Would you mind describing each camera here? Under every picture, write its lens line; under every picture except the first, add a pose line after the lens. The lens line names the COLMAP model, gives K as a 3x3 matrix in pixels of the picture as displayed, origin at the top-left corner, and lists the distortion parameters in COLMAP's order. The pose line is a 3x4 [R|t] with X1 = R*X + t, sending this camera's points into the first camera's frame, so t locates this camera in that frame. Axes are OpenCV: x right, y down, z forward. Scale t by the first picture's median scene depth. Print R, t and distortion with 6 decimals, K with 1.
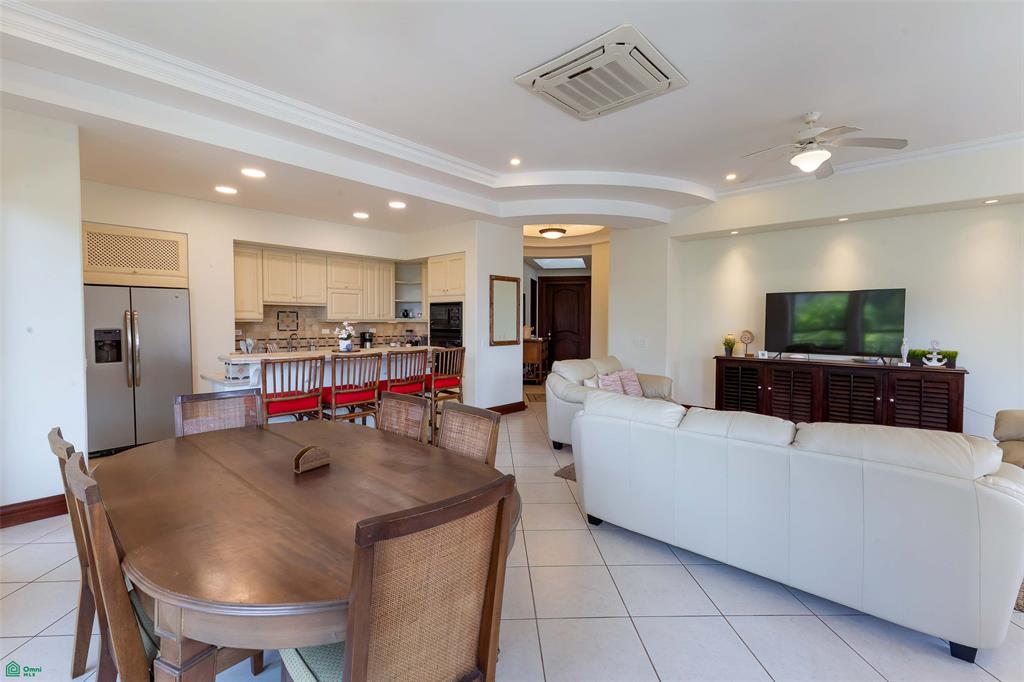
lens RADIAL K [[448.7, 0, 506.3], [0, 448.7, 336.7], [0, 0, 1]] dist [0.003107, -0.000368]
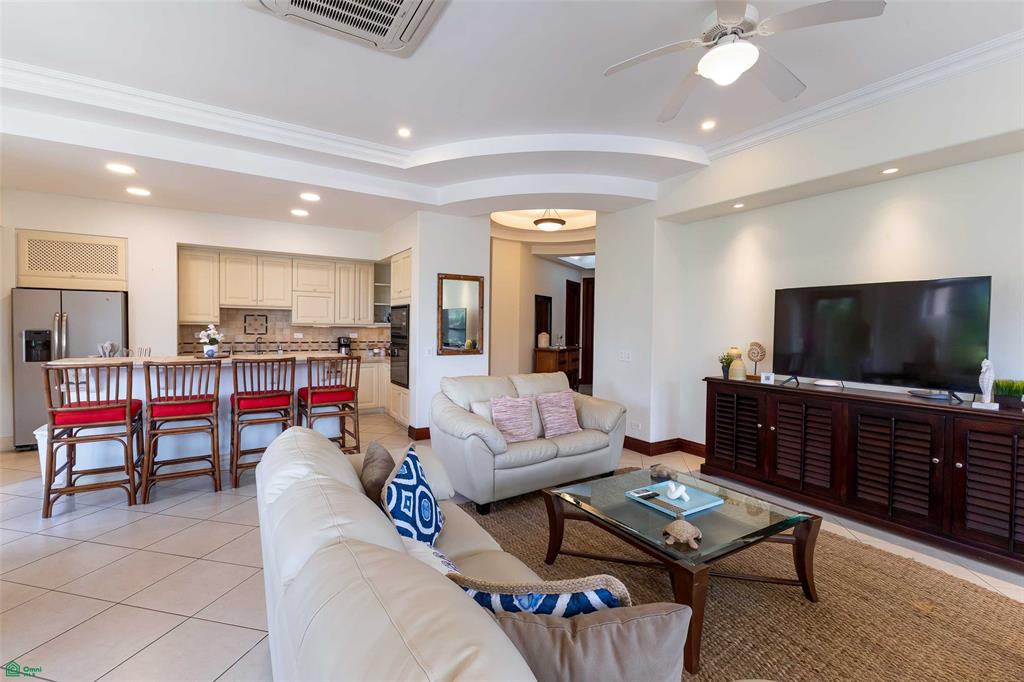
lens RADIAL K [[448.7, 0, 512.0], [0, 448.7, 338.4], [0, 0, 1]] dist [0.003107, -0.000368]
pose [[0.963147, 0.015909, -0.268505, 0.363937], [-0.018993, 0.999780, -0.008892, -0.007255], [0.268305, 0.013664, 0.963237, 0.219778]]
